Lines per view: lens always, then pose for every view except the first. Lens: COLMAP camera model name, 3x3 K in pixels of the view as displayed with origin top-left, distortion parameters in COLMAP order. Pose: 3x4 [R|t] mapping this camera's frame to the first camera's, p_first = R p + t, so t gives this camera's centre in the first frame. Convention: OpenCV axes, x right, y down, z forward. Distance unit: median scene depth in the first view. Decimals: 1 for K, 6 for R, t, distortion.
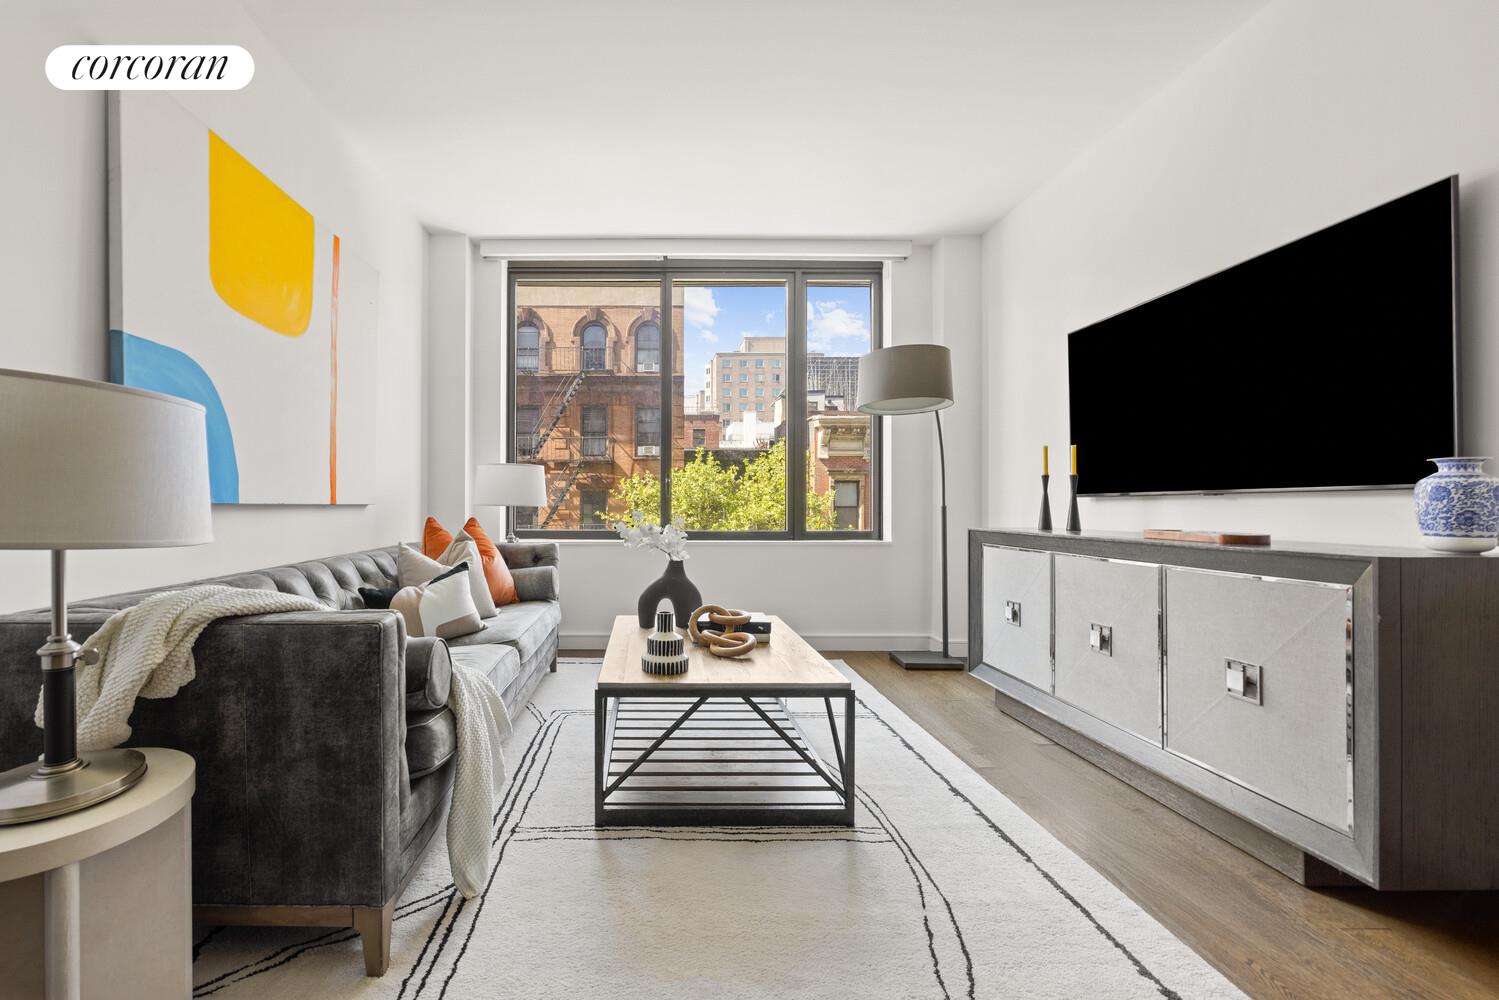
lens RADIAL K [[606.9, 0, 657.0], [0, 606.9, 512.9], [0, 0, 1]] dist [-0.010644, -0.000177]
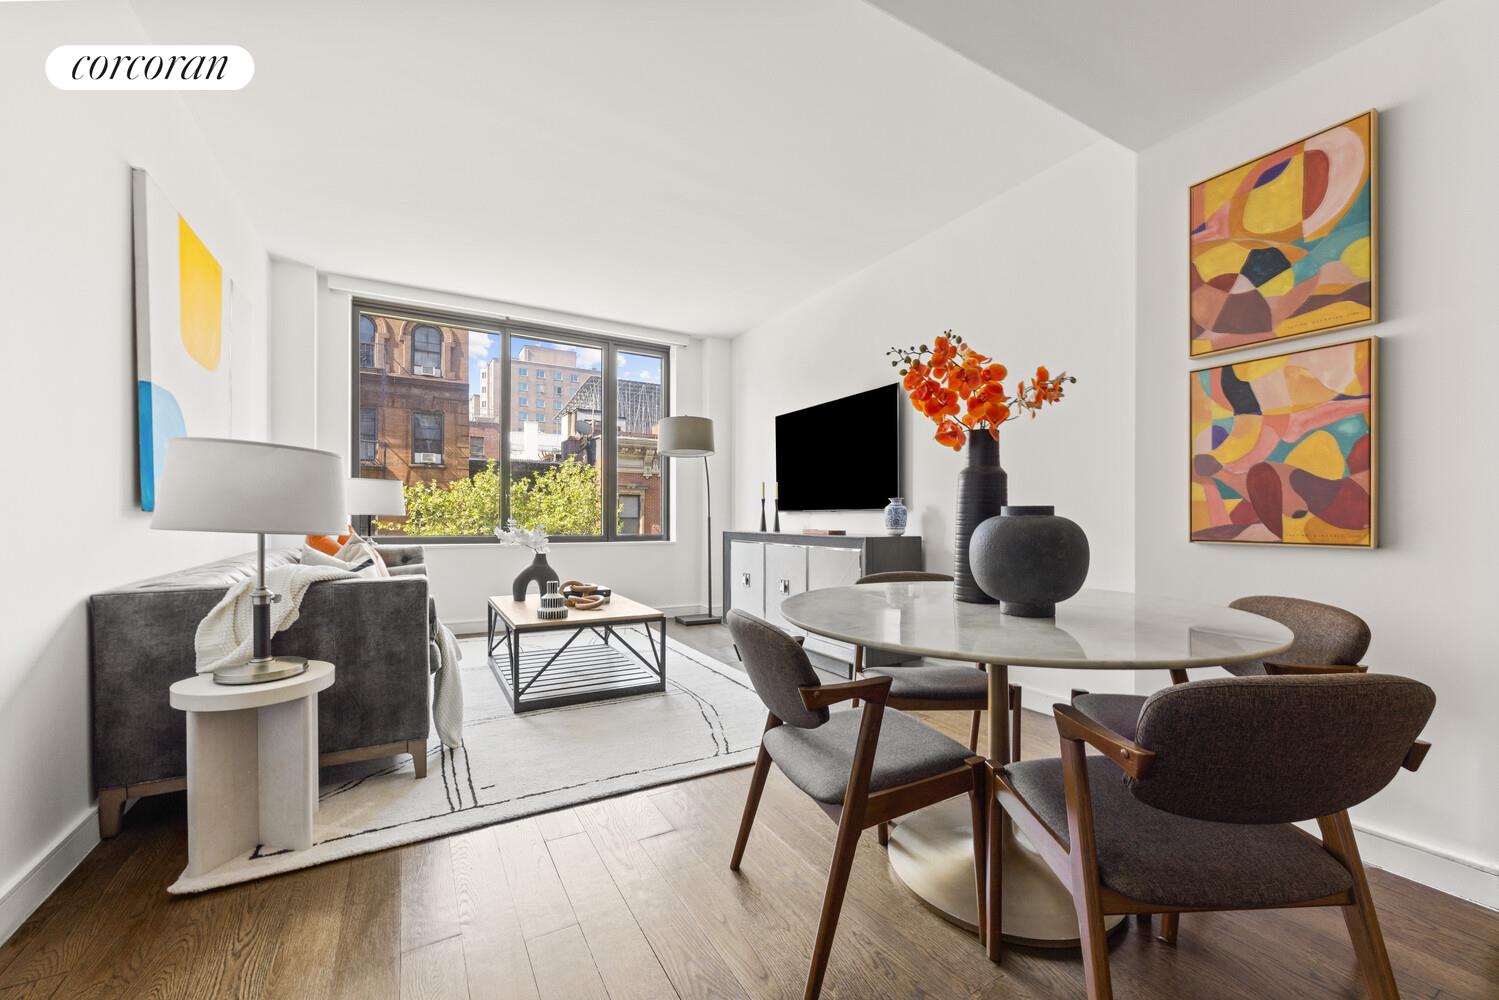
lens RADIAL K [[587.1, 0, 751.5], [0, 587.1, 515.9], [0, 0, 1]] dist [-0.000457, -0.000169]
pose [[0.870006, 0.004773, 0.493018, -0.204598], [0.001771, 0.999916, -0.012806, 0.006763], [-0.493038, 0.012015, 0.869925, -0.428091]]
